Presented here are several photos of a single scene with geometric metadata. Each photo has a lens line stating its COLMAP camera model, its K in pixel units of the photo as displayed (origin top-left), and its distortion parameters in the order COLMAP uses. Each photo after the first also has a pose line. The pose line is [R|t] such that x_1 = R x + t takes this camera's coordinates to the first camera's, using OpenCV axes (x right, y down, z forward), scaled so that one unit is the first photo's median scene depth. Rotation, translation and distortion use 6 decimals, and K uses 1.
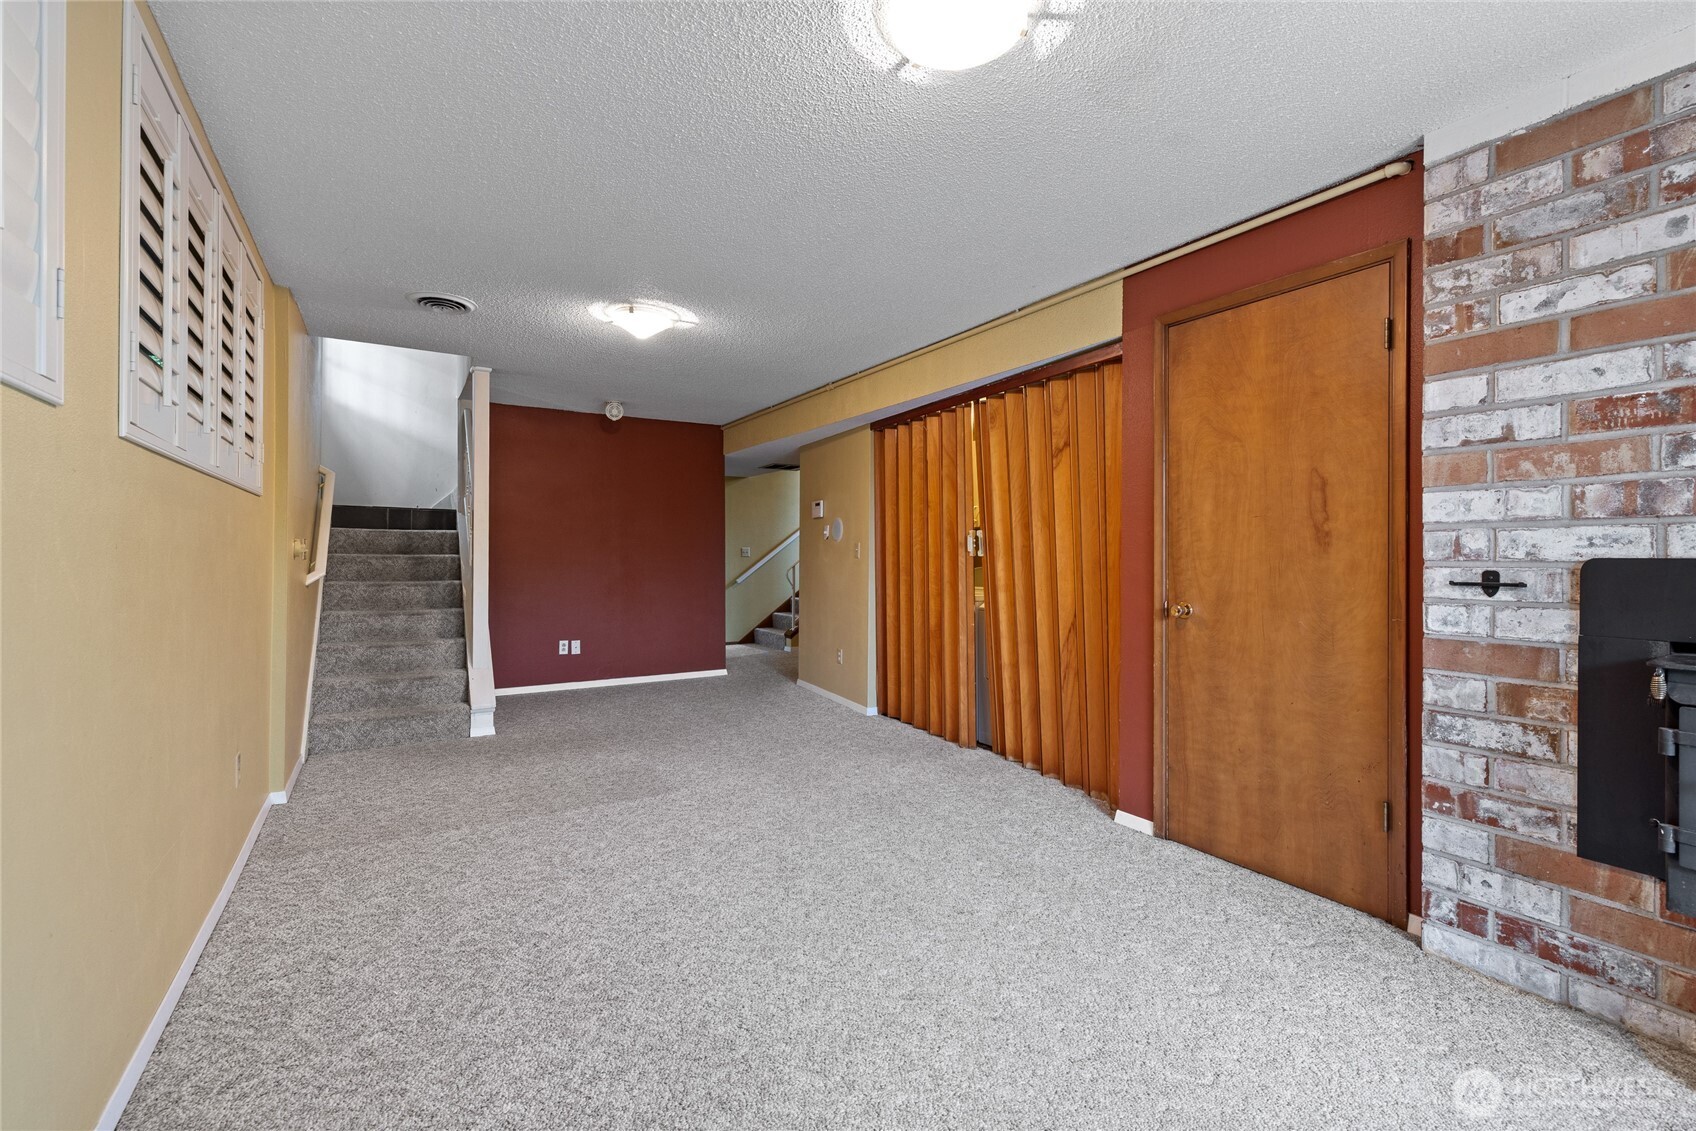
lens RADIAL K [[714.9, 0, 843.0], [0, 714.9, 556.8], [0, 0, 1]] dist [0.003456, -0.000253]
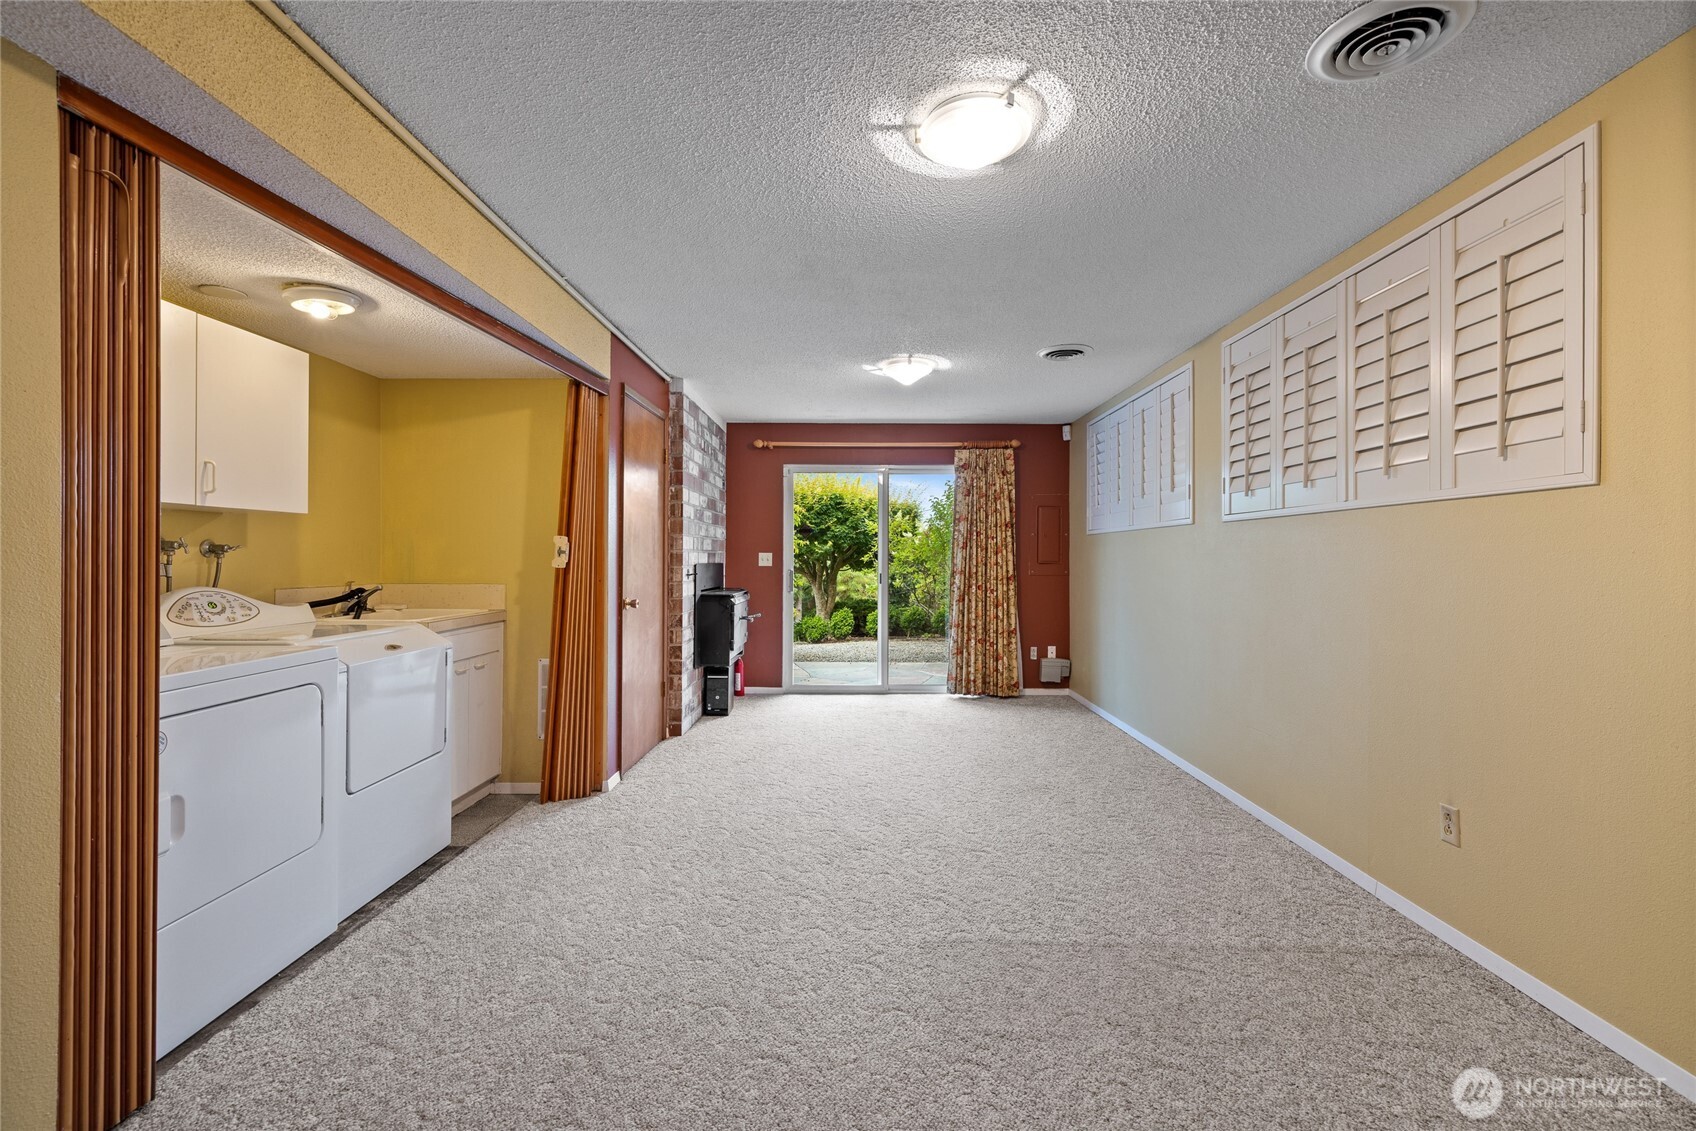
lens RADIAL K [[714.9, 0, 843.7], [0, 714.9, 559.0], [0, 0, 1]] dist [0.003456, -0.000253]
pose [[-0.837979, -0.006625, 0.545663, -0.364589], [-0.007508, 0.999972, 0.000611, -0.010672], [-0.545651, -0.003585, -0.838005, 1.107650]]
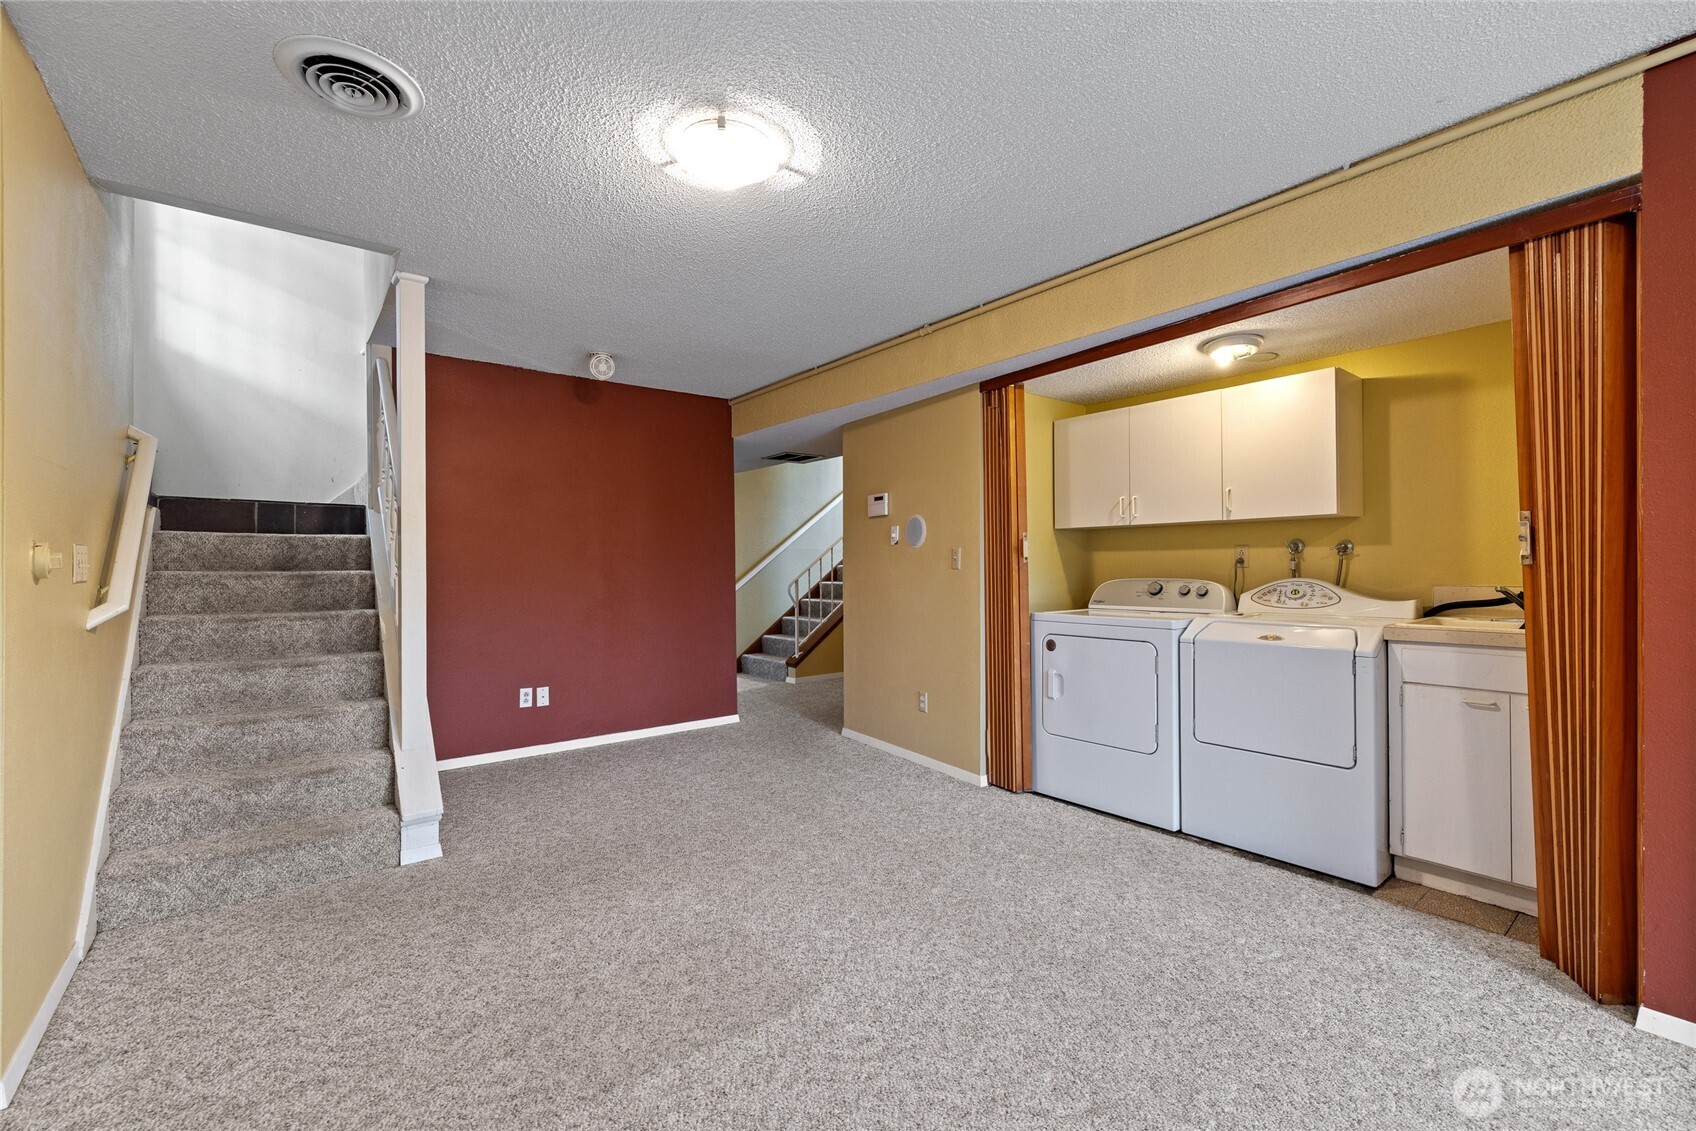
lens RADIAL K [[714.9, 0, 852.5], [0, 714.9, 566.7], [0, 0, 1]] dist [0.003456, -0.000253]
pose [[0.993140, -0.010751, 0.116437, -0.186981], [0.010941, 0.999940, -0.000988, -0.001238], [-0.116419, 0.002255, 0.993198, 0.313635]]
